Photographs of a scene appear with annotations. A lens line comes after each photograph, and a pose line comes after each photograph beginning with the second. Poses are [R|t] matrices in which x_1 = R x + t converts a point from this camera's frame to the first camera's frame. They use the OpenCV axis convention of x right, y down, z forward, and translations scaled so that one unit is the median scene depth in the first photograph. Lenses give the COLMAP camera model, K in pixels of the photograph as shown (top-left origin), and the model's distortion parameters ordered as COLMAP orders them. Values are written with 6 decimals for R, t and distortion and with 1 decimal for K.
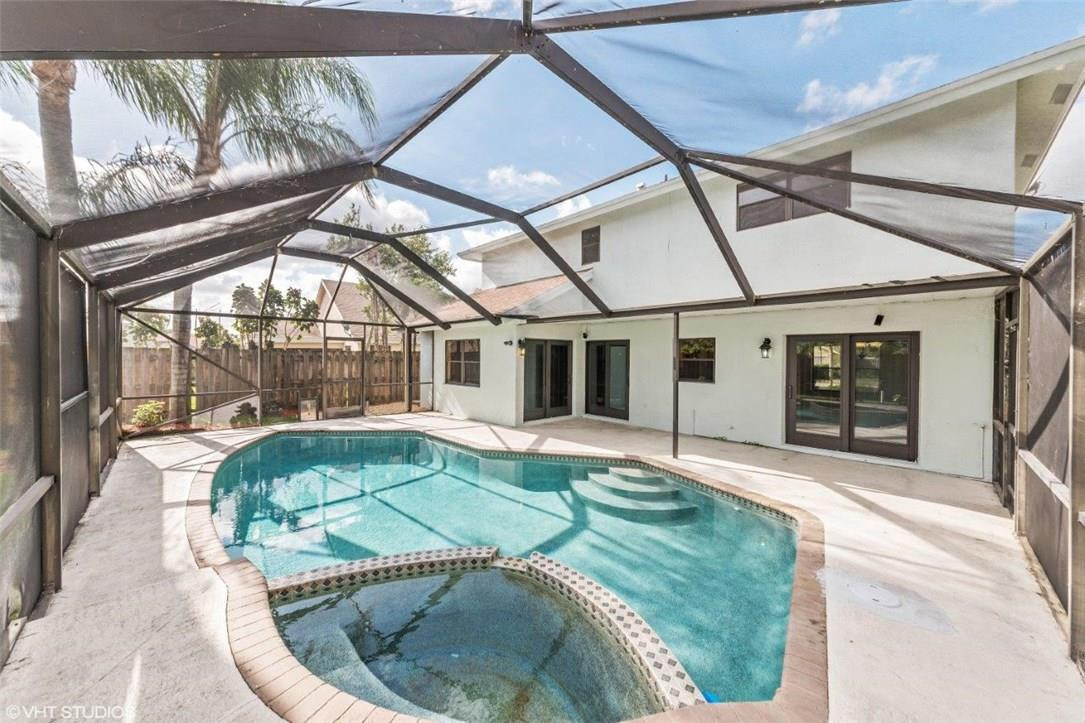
lens RADIAL K [[390.0, 0, 560.5], [0, 390.0, 358.1], [0, 0, 1]] dist [-0.014039, -0.000006]
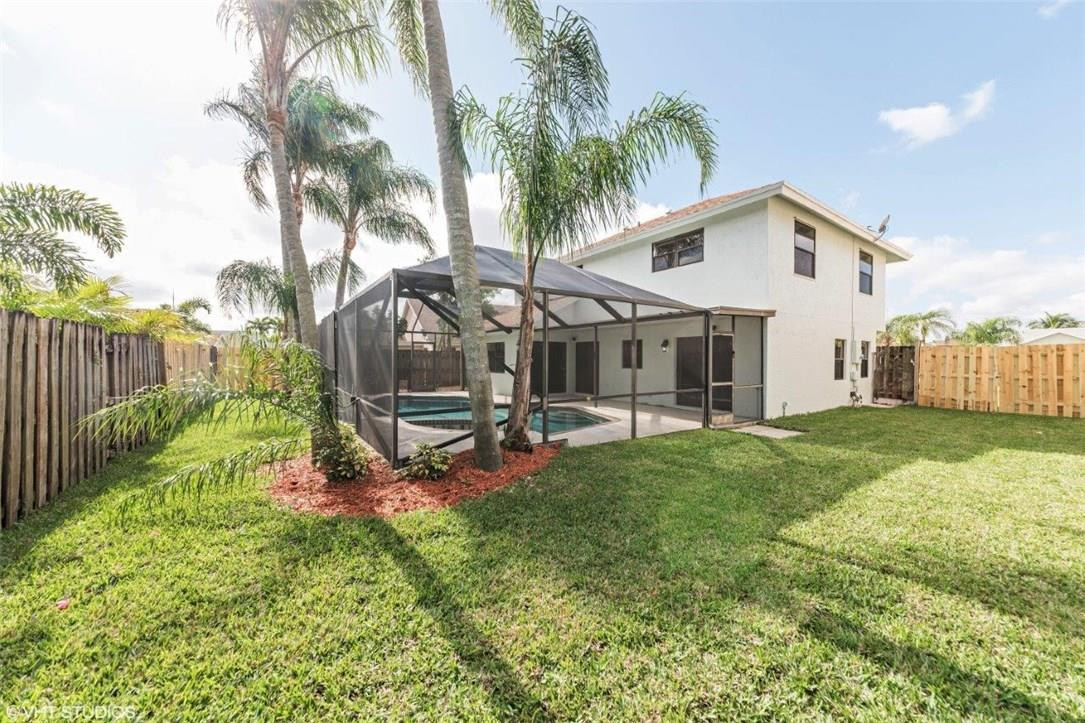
lens RADIAL K [[390.0, 0, 560.5], [0, 390.0, 358.1], [0, 0, 1]] dist [-0.014039, -0.000006]
pose [[0.986173, -0.005565, -0.165627, 0.258005], [0.005048, 0.999981, -0.003541, 0.020691], [0.165644, 0.002656, 0.986182, -0.474793]]
